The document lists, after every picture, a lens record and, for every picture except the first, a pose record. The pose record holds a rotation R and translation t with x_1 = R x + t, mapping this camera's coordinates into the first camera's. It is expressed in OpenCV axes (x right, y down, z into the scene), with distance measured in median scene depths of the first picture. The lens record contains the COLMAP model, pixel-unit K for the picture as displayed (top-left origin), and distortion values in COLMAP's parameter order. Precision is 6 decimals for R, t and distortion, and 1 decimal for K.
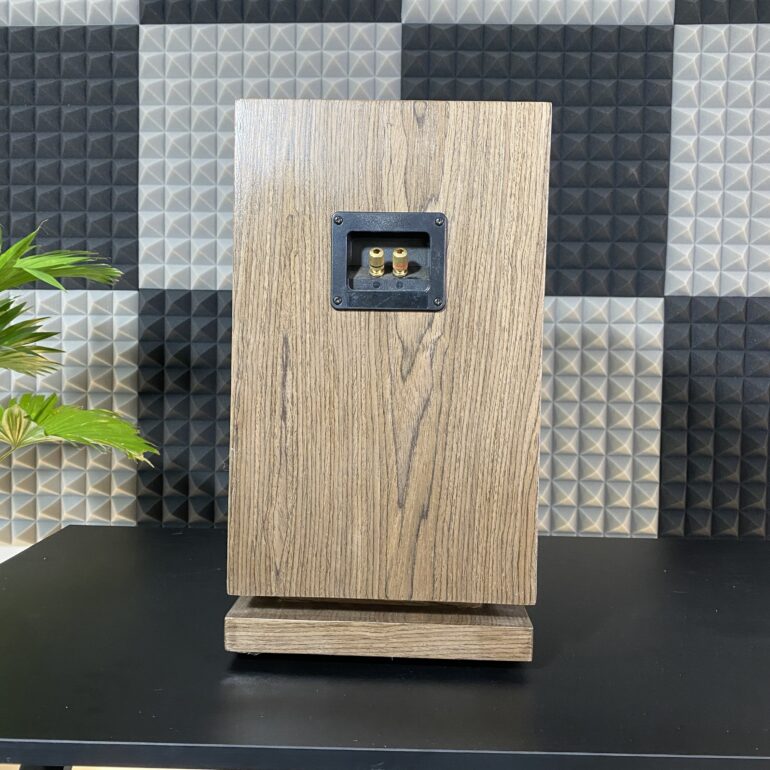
lens RADIAL K [[801.8, 0, 370.9], [0, 801.8, 384.3], [0, 0, 1]] dist [0.006803, -0.012361]
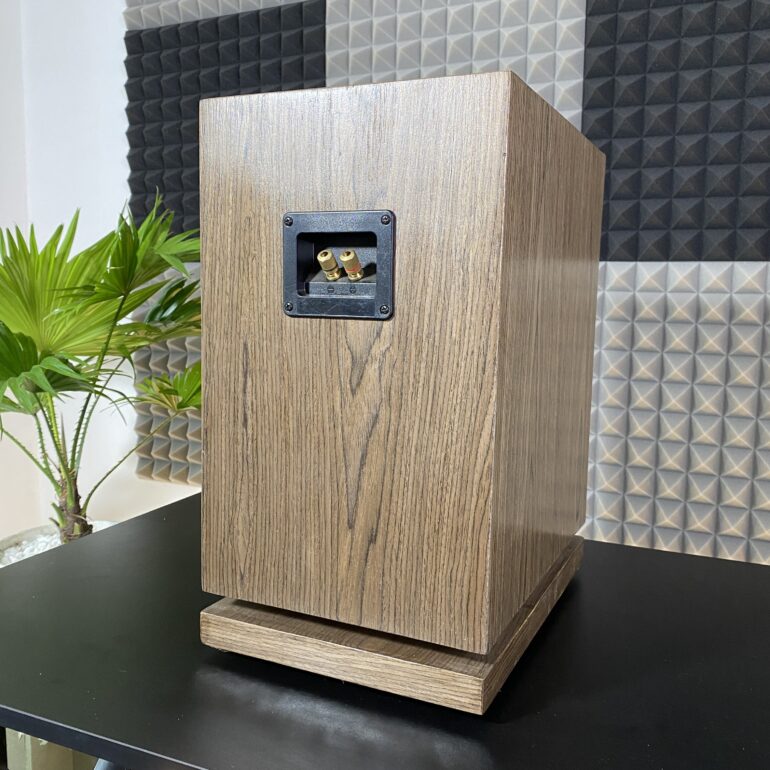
lens RADIAL K [[797.0, 0, 385.0], [0, 797.0, 385.0], [0, 0, 1]] dist [0.000598, 0.004140]
pose [[0.921985, 0.047510, -0.384300, 0.426312], [-0.020447, 0.997033, 0.074206, -0.083611], [0.386685, -0.060559, 0.920221, 0.168654]]
